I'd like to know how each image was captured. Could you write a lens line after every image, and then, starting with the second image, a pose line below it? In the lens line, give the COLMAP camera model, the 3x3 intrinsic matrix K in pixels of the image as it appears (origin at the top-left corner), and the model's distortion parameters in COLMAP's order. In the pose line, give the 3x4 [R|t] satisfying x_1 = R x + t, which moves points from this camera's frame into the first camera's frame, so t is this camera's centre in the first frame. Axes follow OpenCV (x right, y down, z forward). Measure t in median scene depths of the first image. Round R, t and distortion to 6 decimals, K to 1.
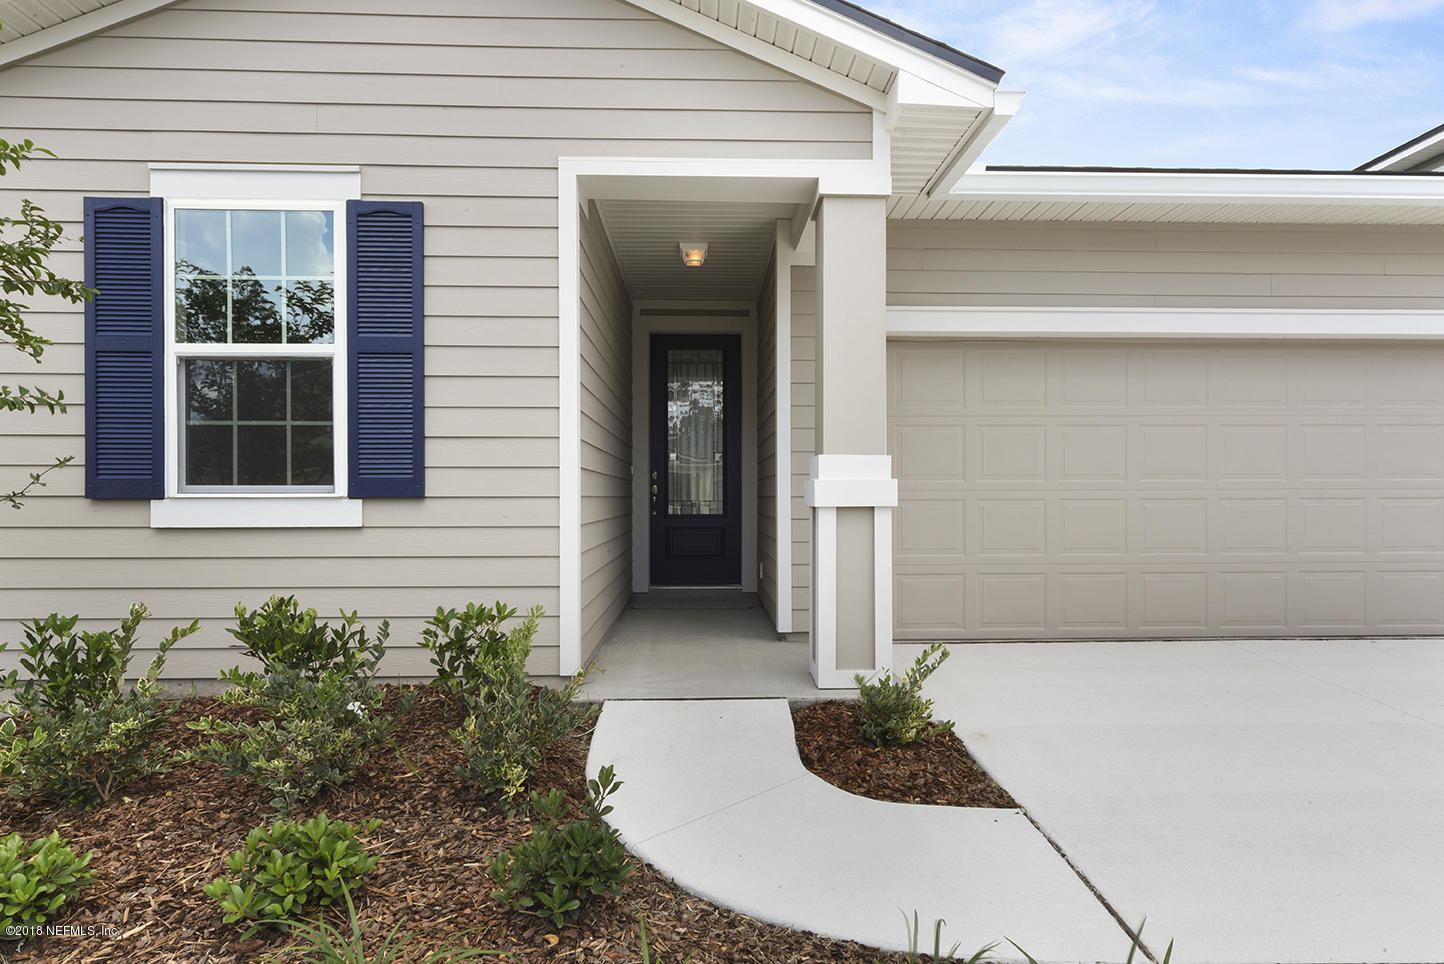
lens RADIAL K [[788.7, 0, 732.0], [0, 788.7, 492.1], [0, 0, 1]] dist [0.012124, -0.001014]
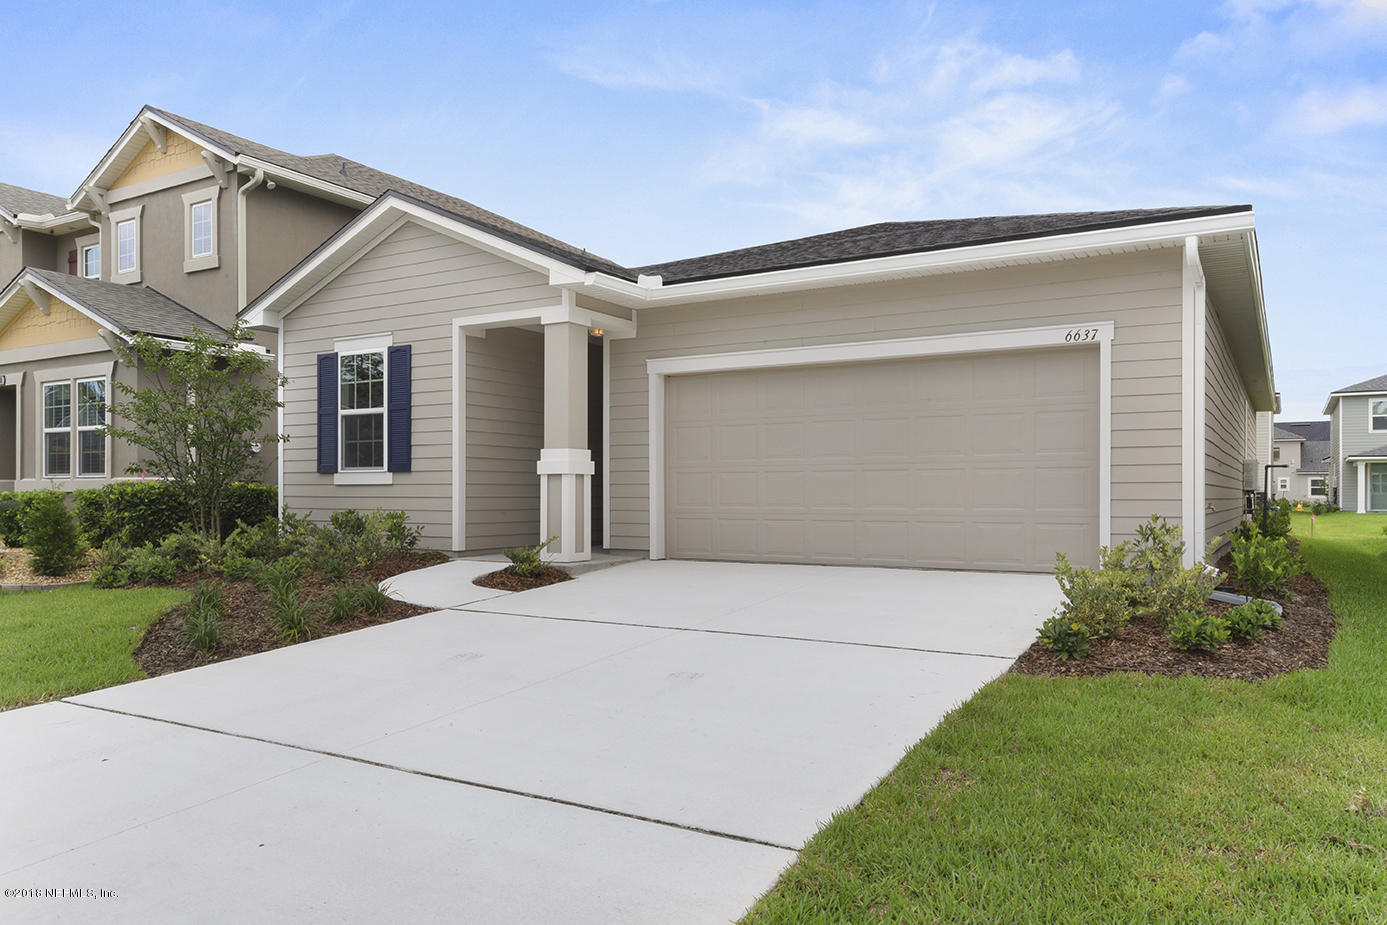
lens RADIAL K [[976.2, 0, 699.3], [0, 976.2, 476.7], [0, 0, 1]] dist [0.002154, -0.004082]
pose [[0.840345, -0.007399, -0.542002, 1.870416], [0.001159, 0.999929, -0.011854, 0.057141], [0.542051, 0.009333, 0.840294, -0.943979]]
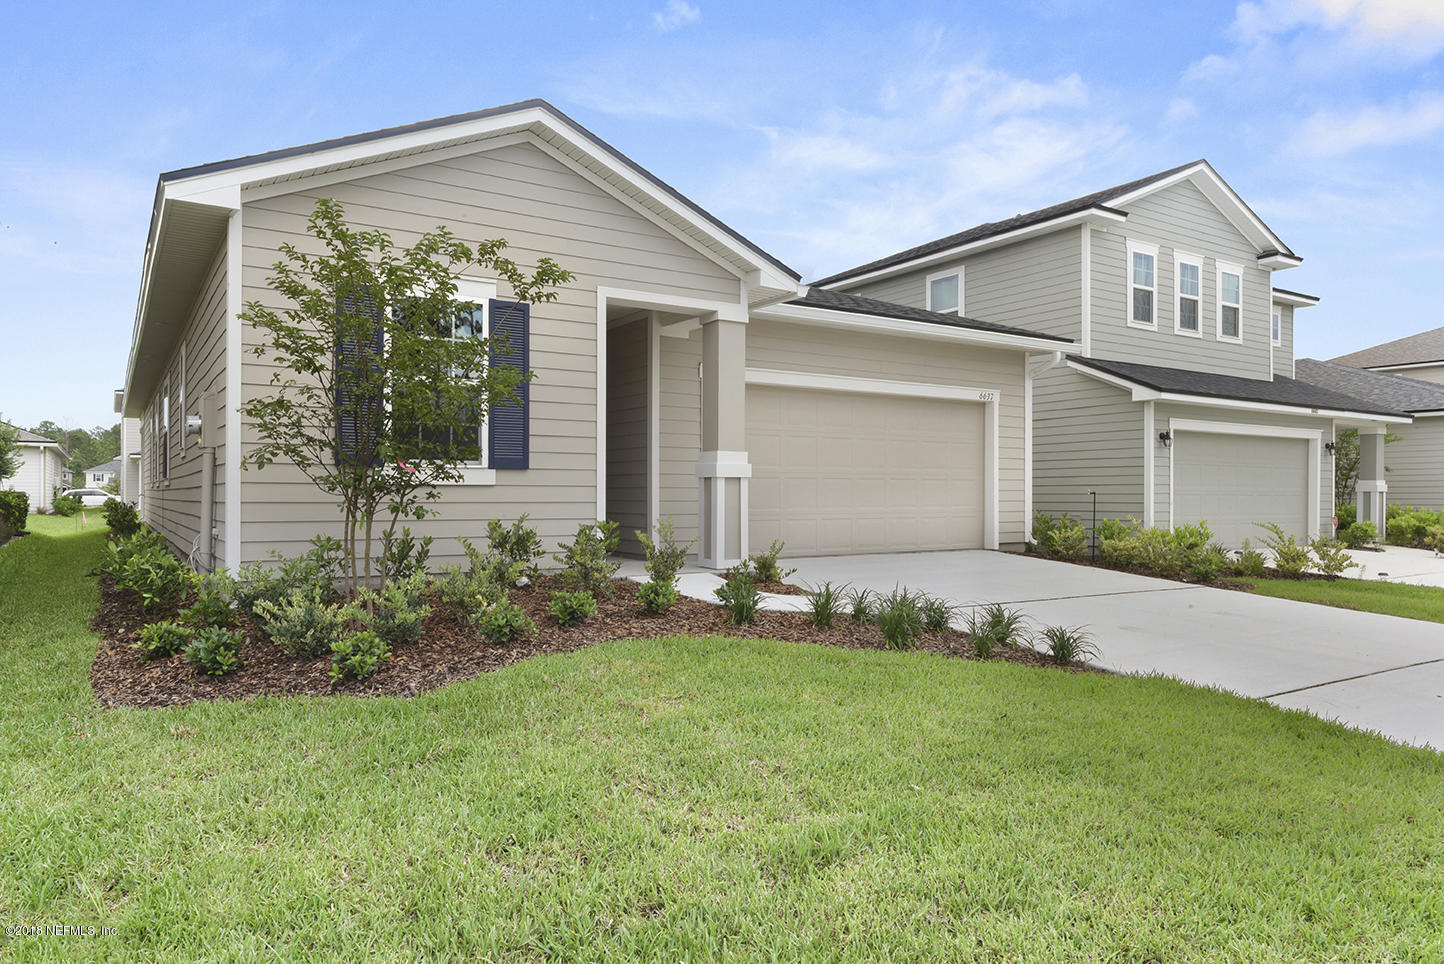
lens RADIAL K [[971.7, 0, 717.2], [0, 971.7, 482.8], [0, 0, 1]] dist [0.005361, -0.001180]
pose [[0.860428, 0.009206, 0.509489, -1.138994], [-0.005474, 0.999946, -0.008824, 0.055127], [-0.509542, 0.004803, 0.860432, -1.103027]]
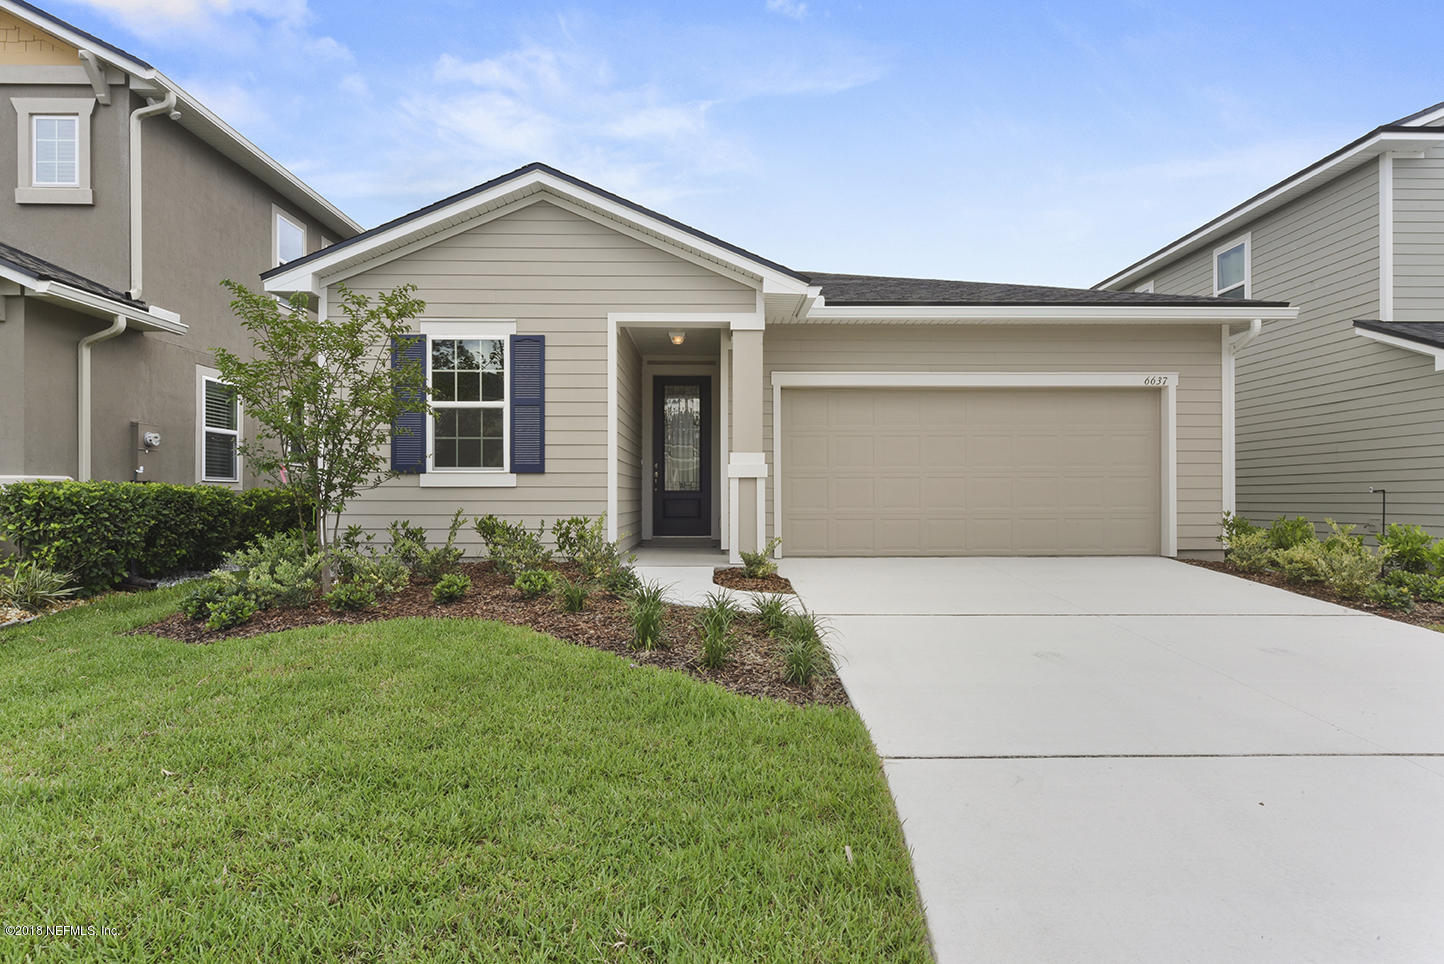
lens RADIAL K [[822.6, 0, 722.8], [0, 822.6, 482.2], [0, 0, 1]] dist [0.003451, 0.002929]
pose [[0.999621, 0.000458, -0.027521, 0.151913], [-0.000796, 0.999924, -0.012277, 0.058785], [0.027513, 0.012295, 0.999546, -1.203800]]
